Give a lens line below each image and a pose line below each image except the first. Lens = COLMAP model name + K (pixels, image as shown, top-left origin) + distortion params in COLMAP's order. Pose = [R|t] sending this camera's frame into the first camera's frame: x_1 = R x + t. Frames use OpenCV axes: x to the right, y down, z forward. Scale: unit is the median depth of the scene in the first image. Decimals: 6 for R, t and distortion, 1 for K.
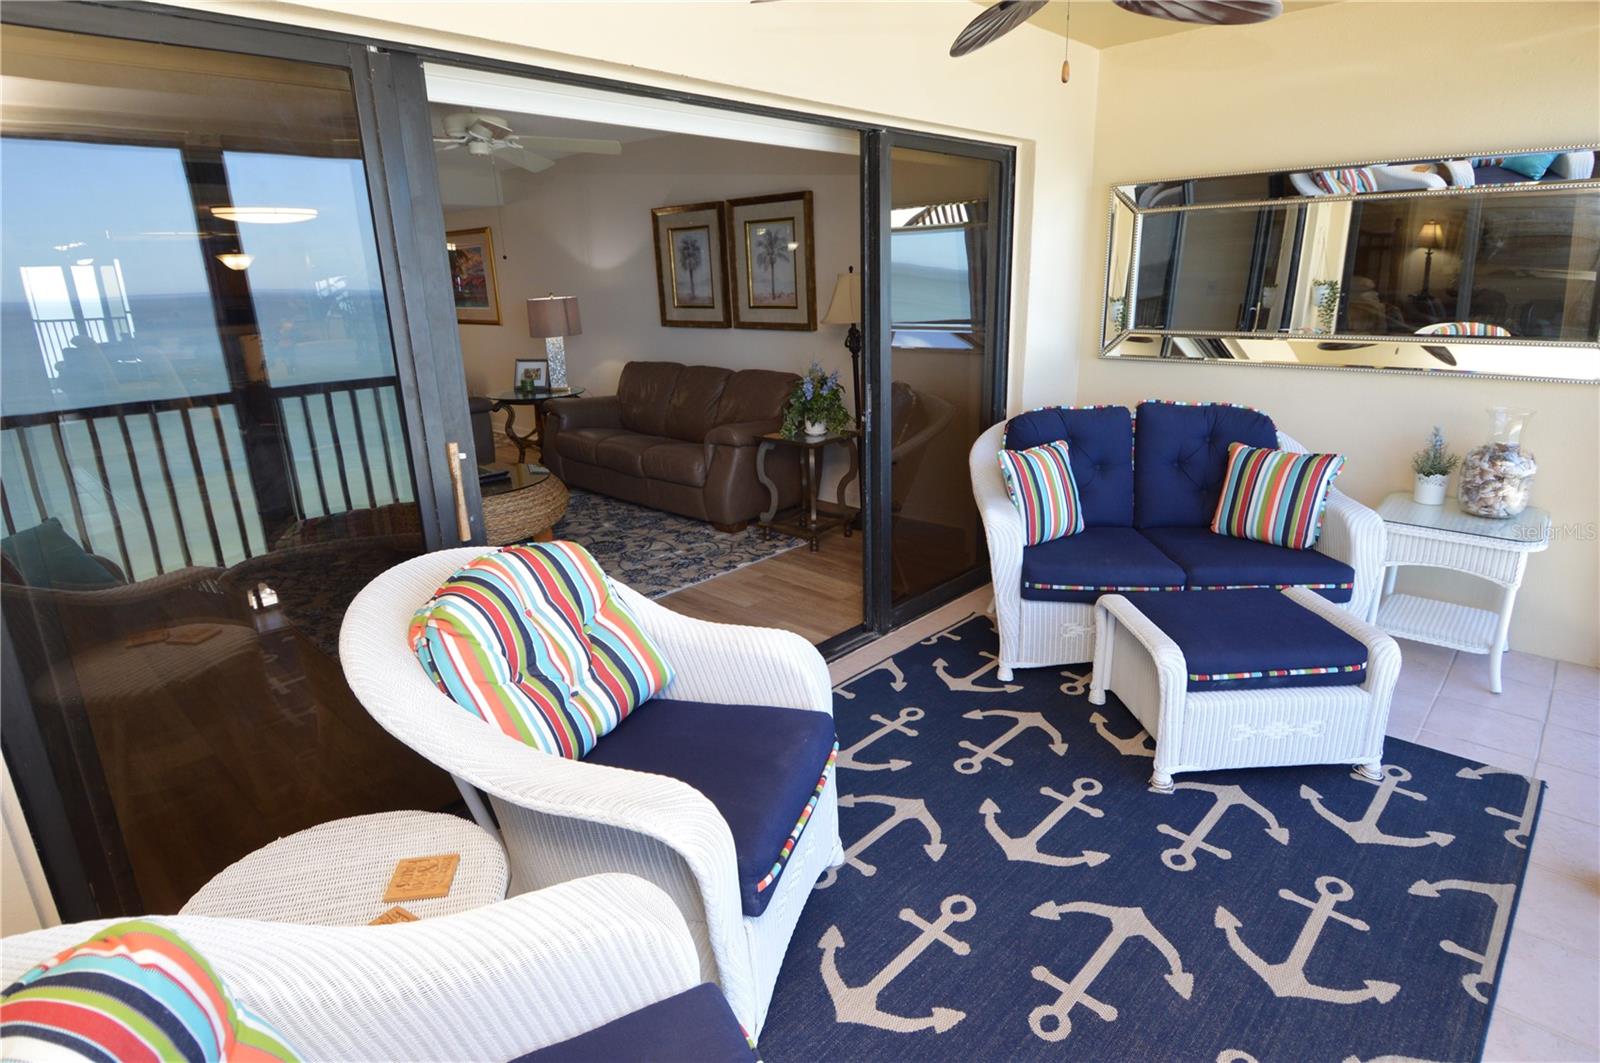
lens RADIAL K [[849.0, 0, 794.2], [0, 849.0, 524.7], [0, 0, 1]] dist [0.002565, 0.002005]
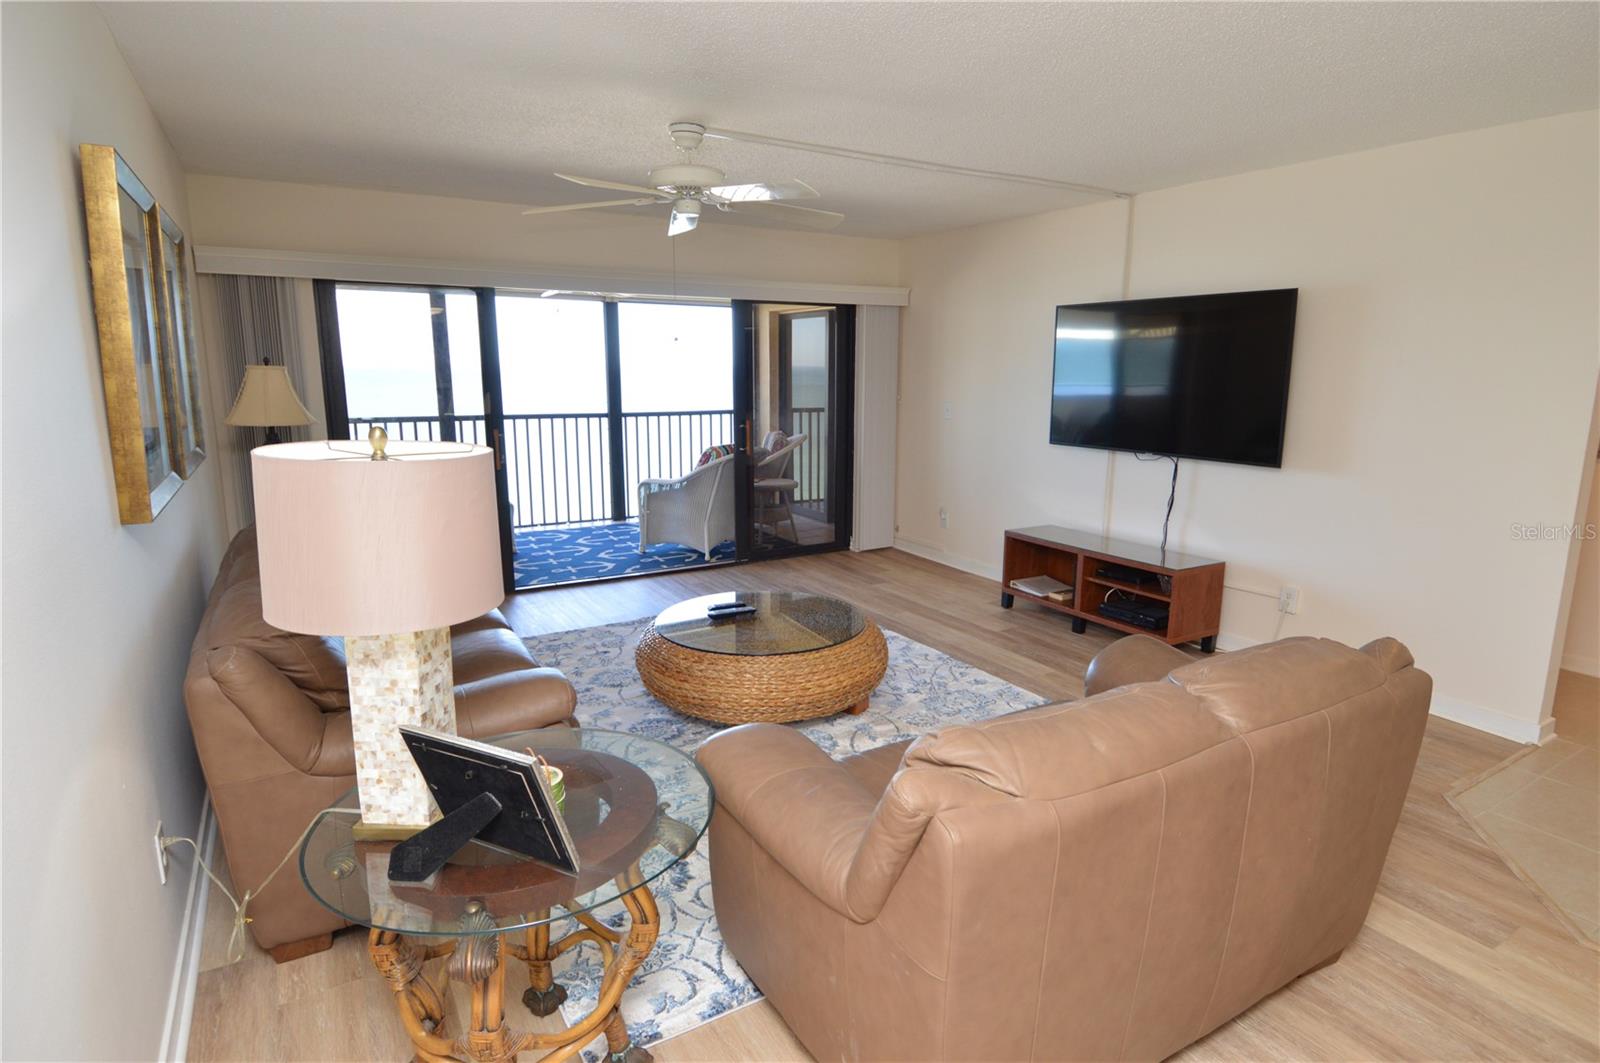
lens RADIAL K [[853.5, 0, 811.5], [0, 853.5, 534.3], [0, 0, 1]] dist [0.039136, -0.000092]
pose [[-0.964870, -0.029418, 0.261075, -0.584473], [0.095177, 0.887076, 0.451704, -0.434057], [-0.244882, 0.460684, -0.853114, 1.498766]]
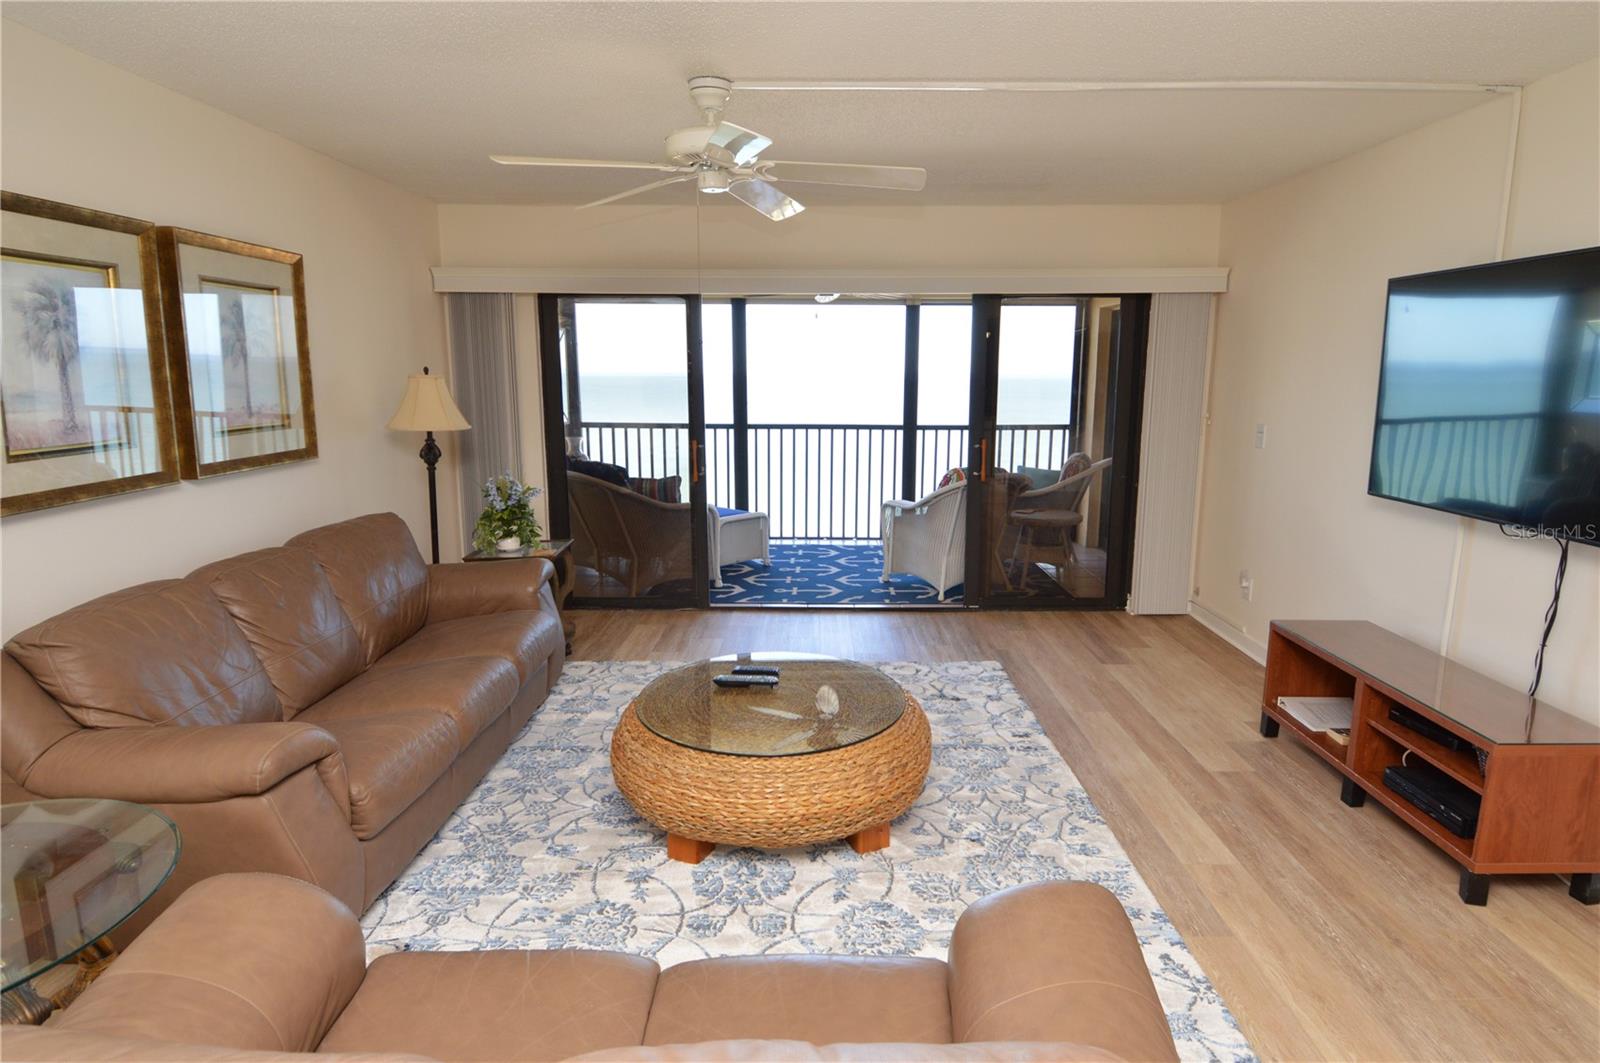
lens RADIAL K [[864.9, 0, 813.6], [0, 864.9, 529.3], [0, 0, 1]] dist [0.027416, -0.043251]
pose [[-0.691100, -0.105958, 0.714950, -0.770338], [0.221013, 0.910830, 0.348628, -0.340902], [-0.688138, 0.398951, -0.606057, 1.210097]]
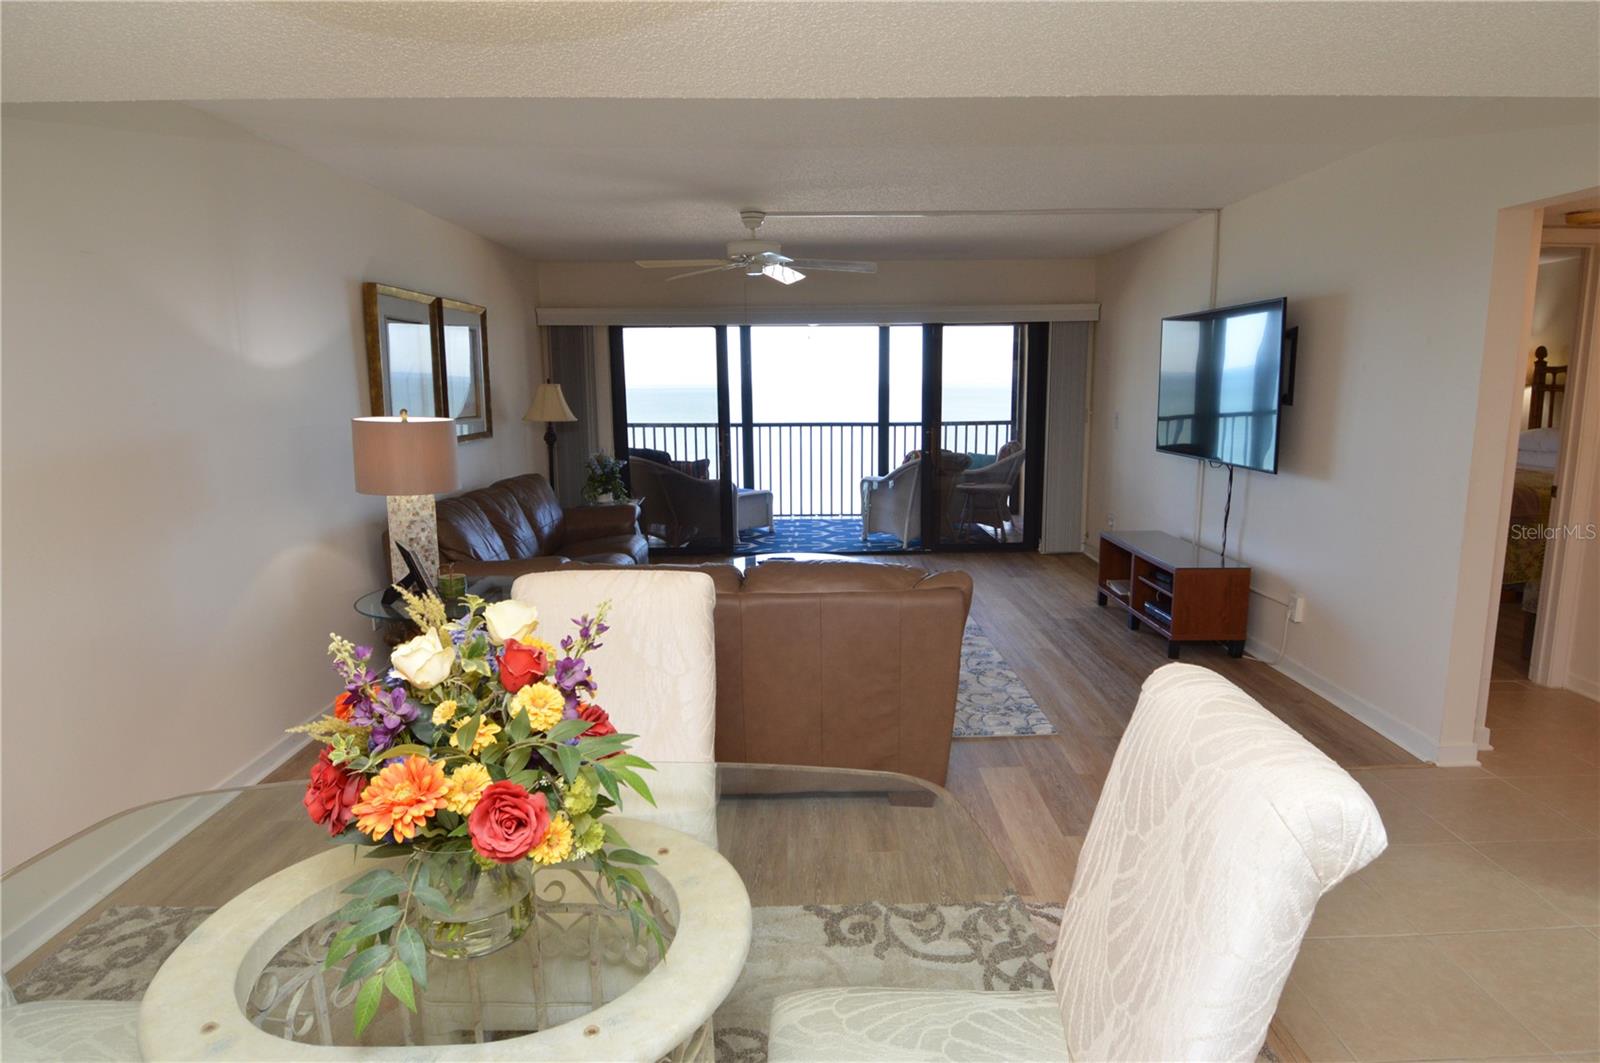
lens RADIAL K [[914.2, 0, 818.3], [0, 914.2, 533.3], [0, 0, 1]] dist [0.061678, 0.000082]
pose [[-0.708028, -0.085664, 0.700969, -1.095543], [0.225437, 0.913260, 0.339314, -0.427906], [-0.669234, 0.398268, -0.627302, 1.539086]]
